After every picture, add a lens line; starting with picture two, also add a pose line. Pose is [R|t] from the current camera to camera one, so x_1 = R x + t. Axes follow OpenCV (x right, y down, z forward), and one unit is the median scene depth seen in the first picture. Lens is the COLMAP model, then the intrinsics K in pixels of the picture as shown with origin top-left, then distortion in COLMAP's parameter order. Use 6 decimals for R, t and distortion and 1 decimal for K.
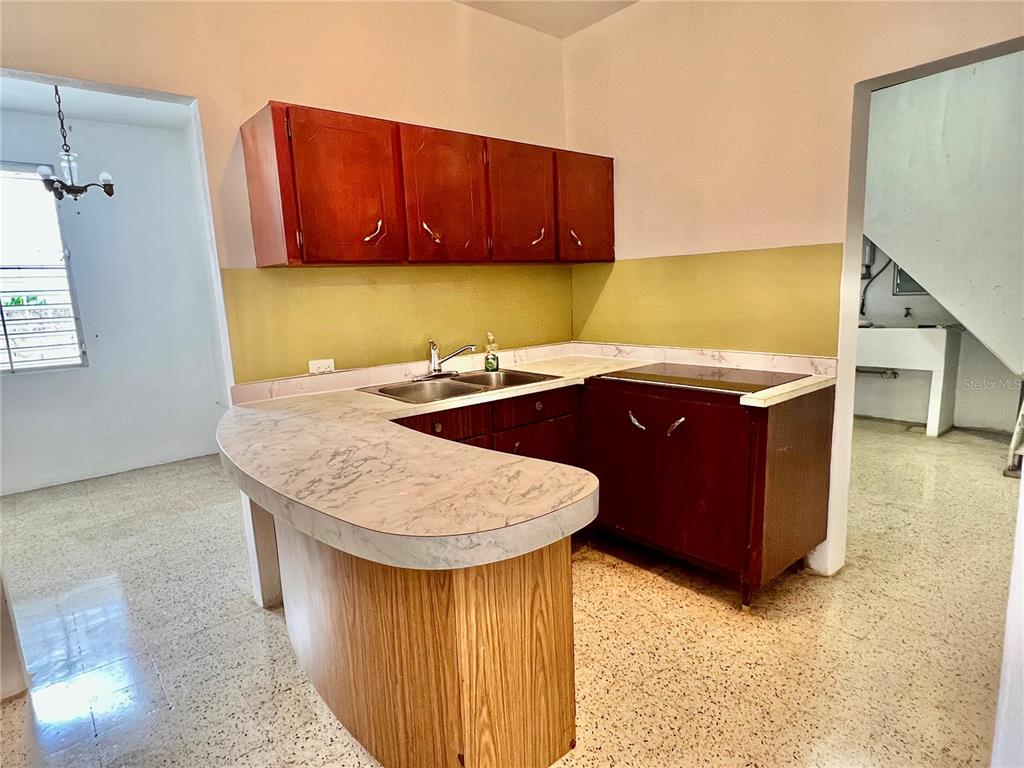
lens RADIAL K [[576.2, 0, 512.0], [0, 576.2, 384.0], [0, 0, 1]] dist [-0.001326, -0.000473]
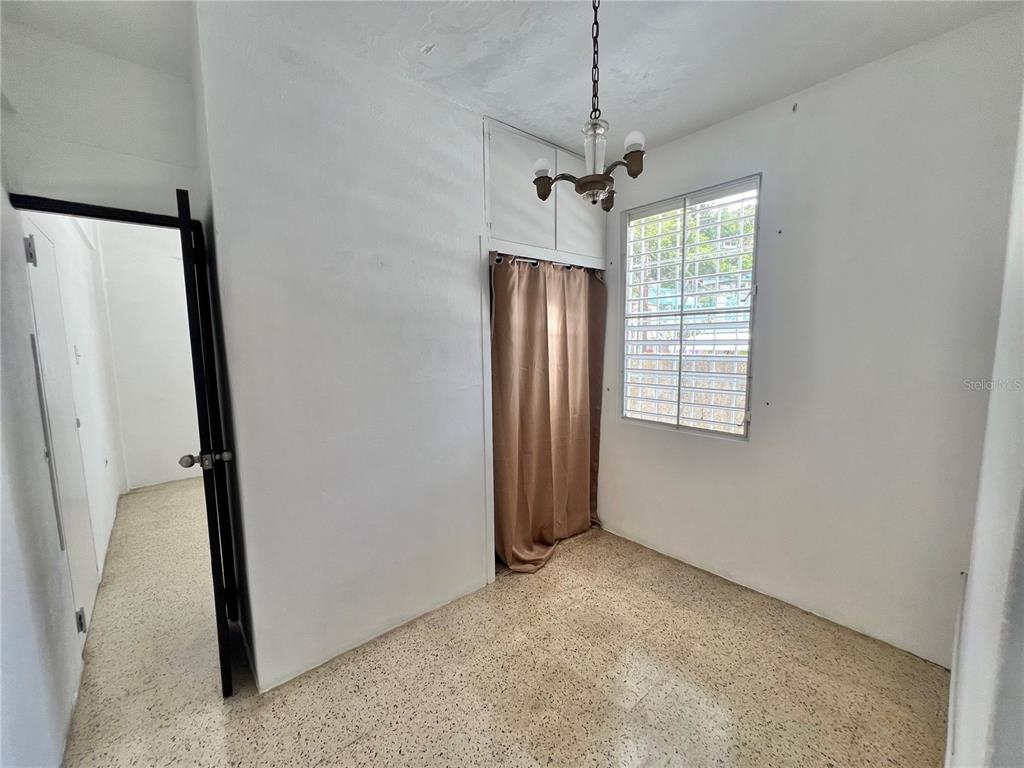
lens RADIAL K [[408.8, 0, 512.0], [0, 408.8, 384.0], [0, 0, 1]] dist [-0.000980, -0.000057]
pose [[0.014198, 0.150160, -0.988560, -0.228157], [-0.152692, 0.977390, 0.146270, -0.135148], [0.988172, 0.148868, 0.036805, 0.673082]]
